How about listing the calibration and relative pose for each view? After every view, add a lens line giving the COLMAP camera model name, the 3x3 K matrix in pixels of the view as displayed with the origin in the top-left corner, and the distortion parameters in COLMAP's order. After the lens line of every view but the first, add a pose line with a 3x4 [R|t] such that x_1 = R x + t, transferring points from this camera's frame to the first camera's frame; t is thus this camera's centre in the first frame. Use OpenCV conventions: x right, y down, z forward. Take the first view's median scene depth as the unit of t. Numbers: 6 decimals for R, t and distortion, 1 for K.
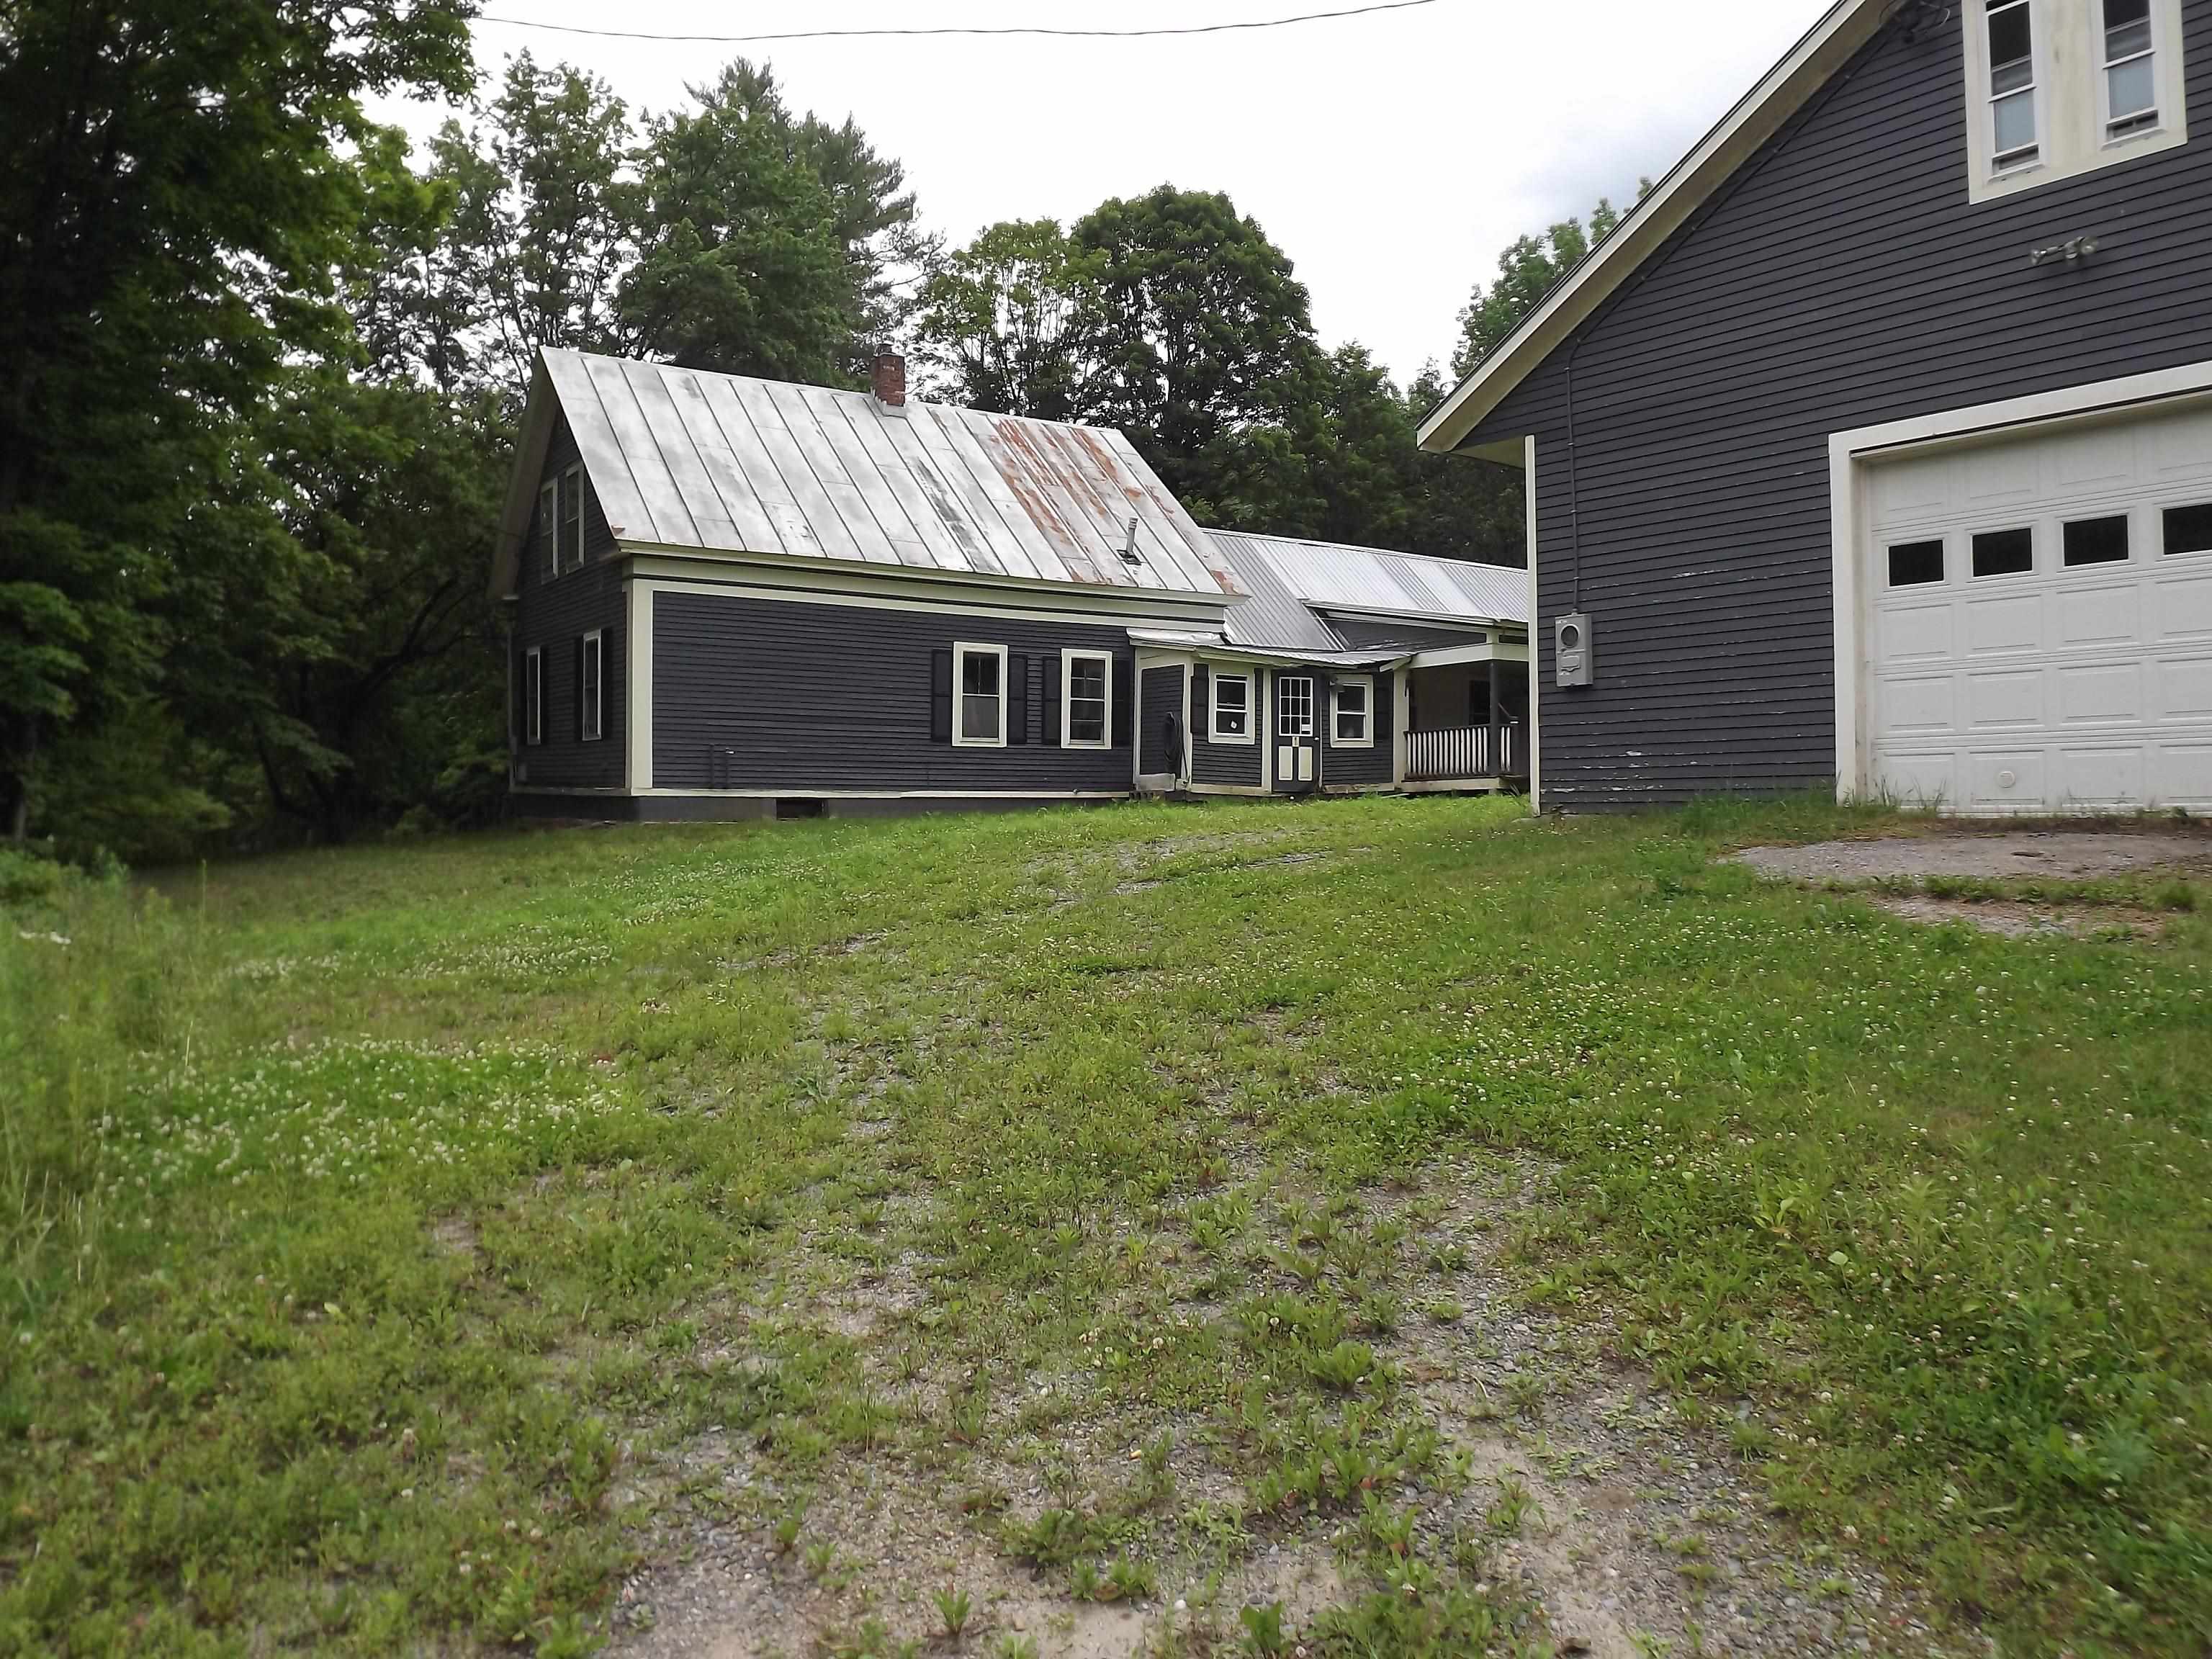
lens RADIAL K [[1594.7, 0, 1100.4], [0, 1594.7, 809.0], [0, 0, 1]] dist [-0.064204, 0.048101]
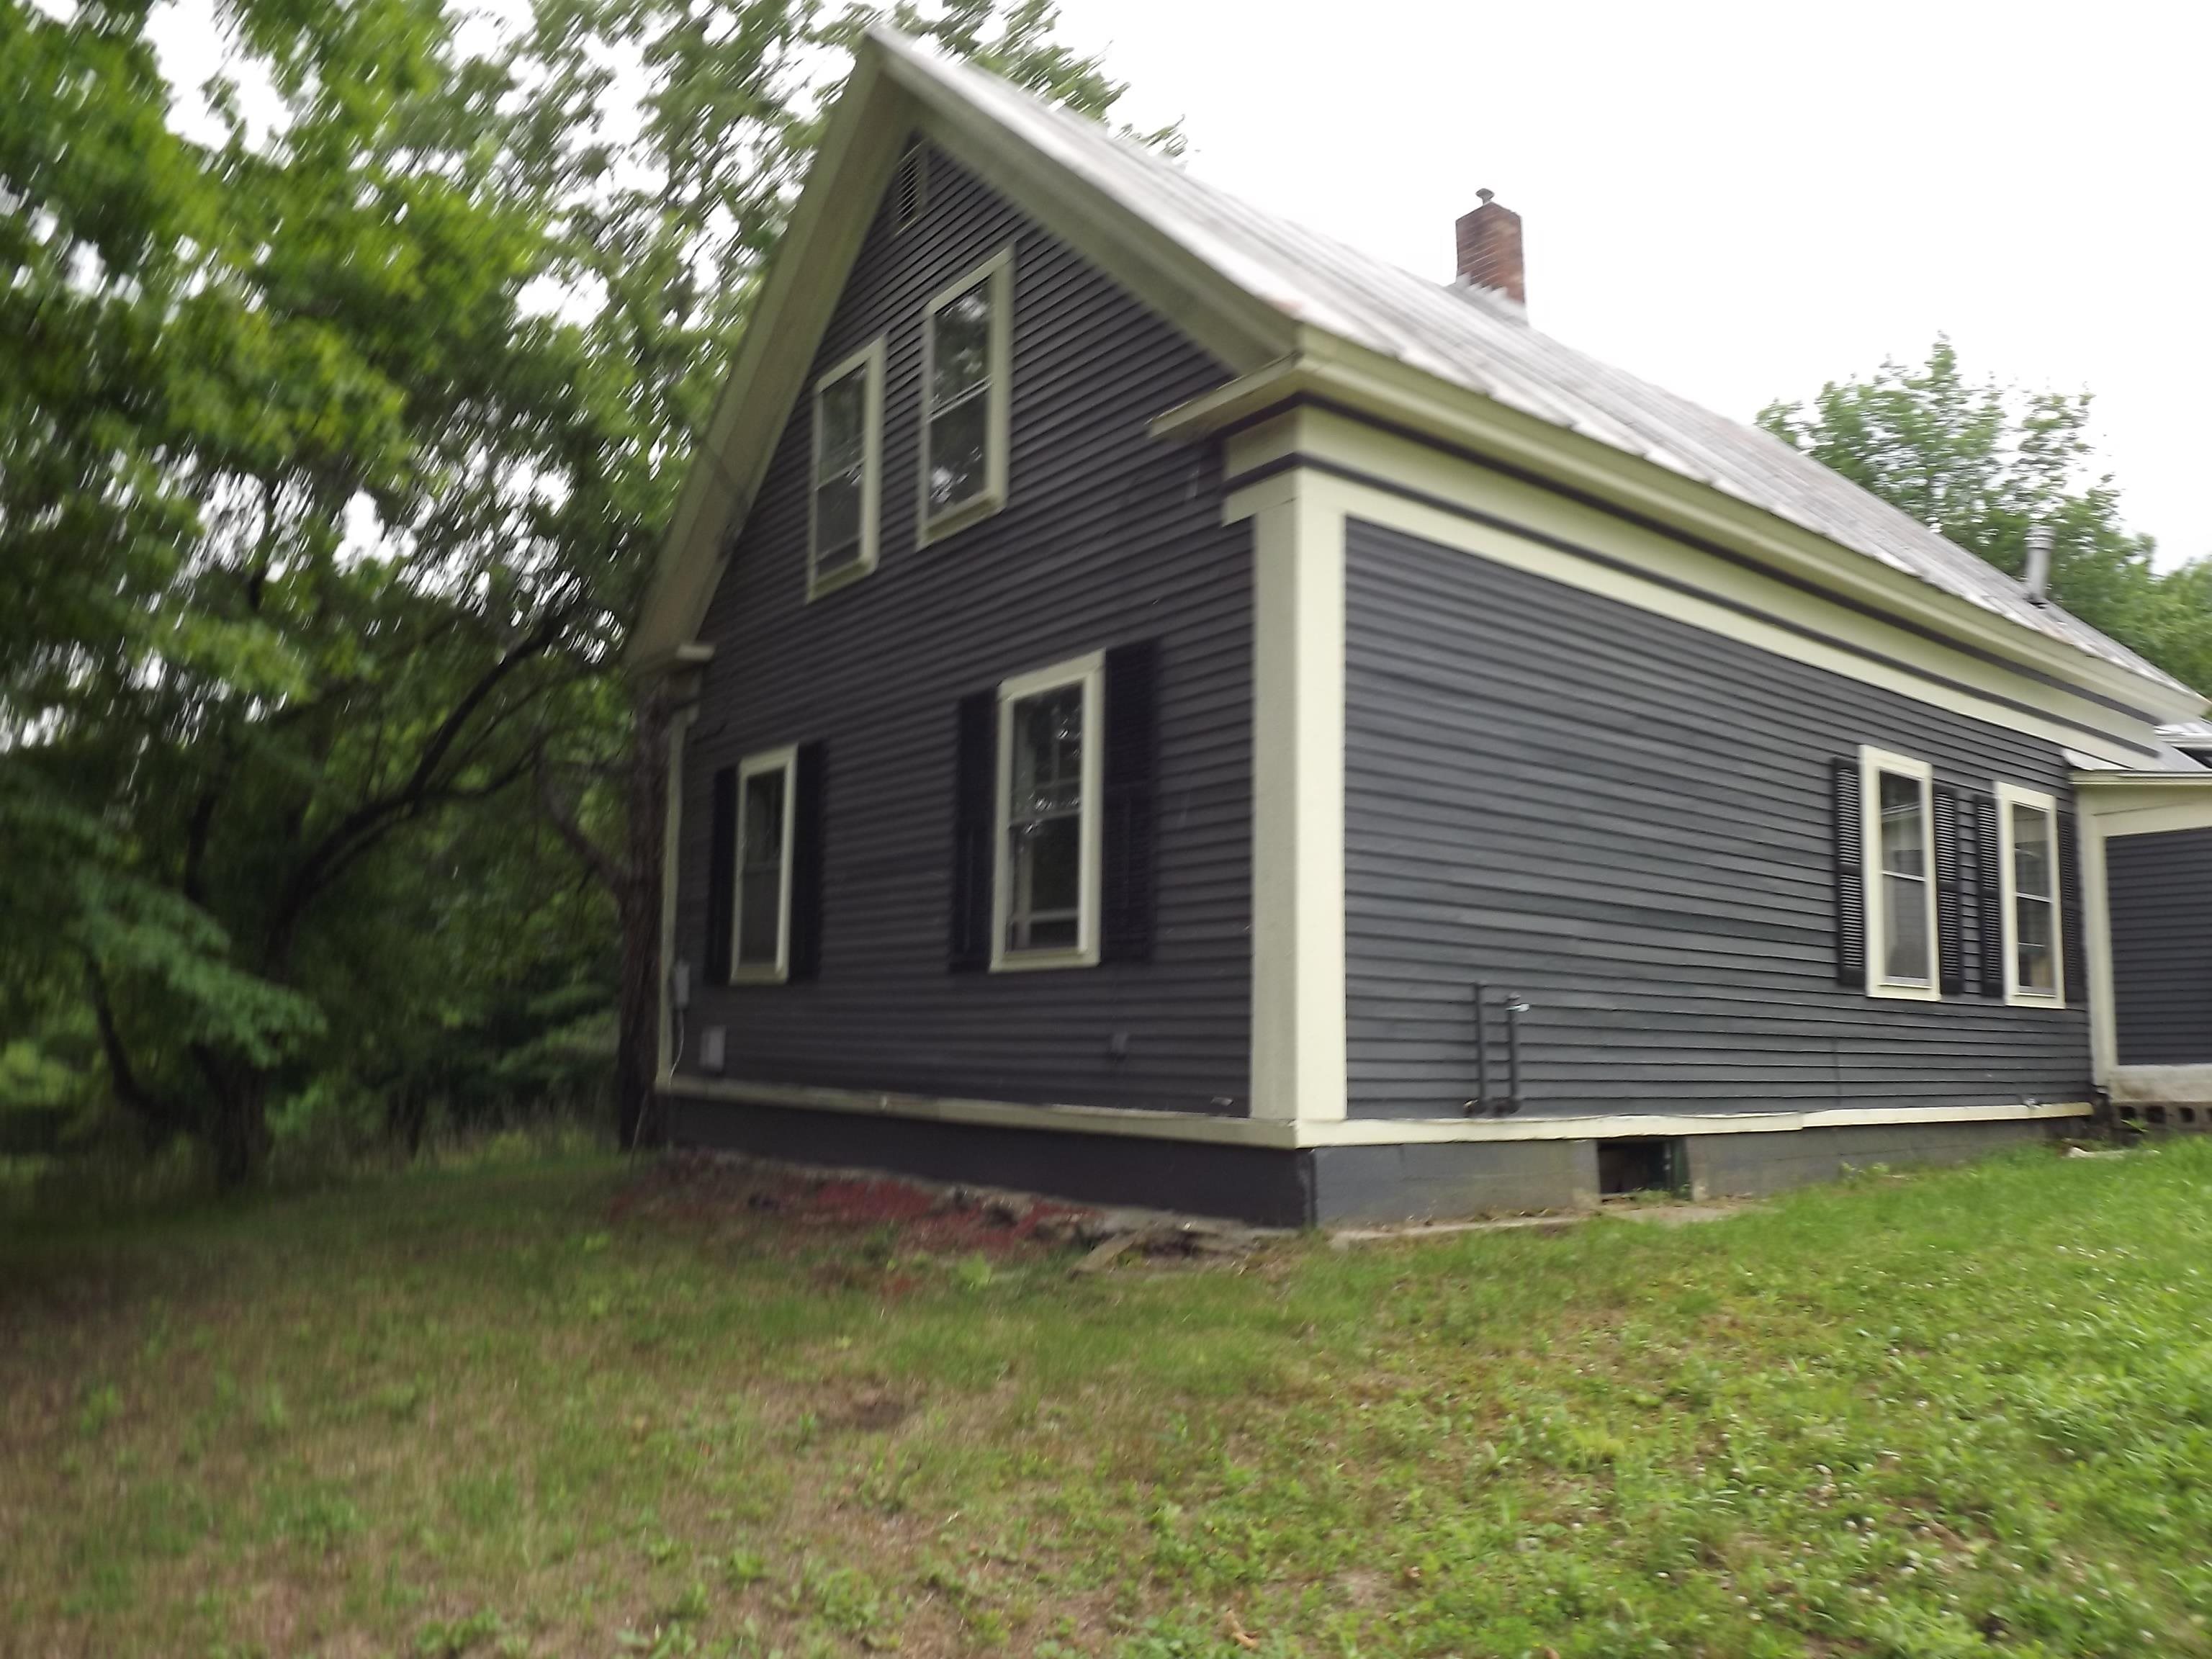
lens RADIAL K [[1574.2, 0, 1142.4], [0, 1574.2, 837.3], [0, 0, 1]] dist [-0.083003, 0.019683]
pose [[0.996060, 0.021373, 0.086067, -0.331628], [-0.008501, 0.989066, -0.147231, -0.021396], [-0.088273, 0.145919, 0.985350, 0.656212]]
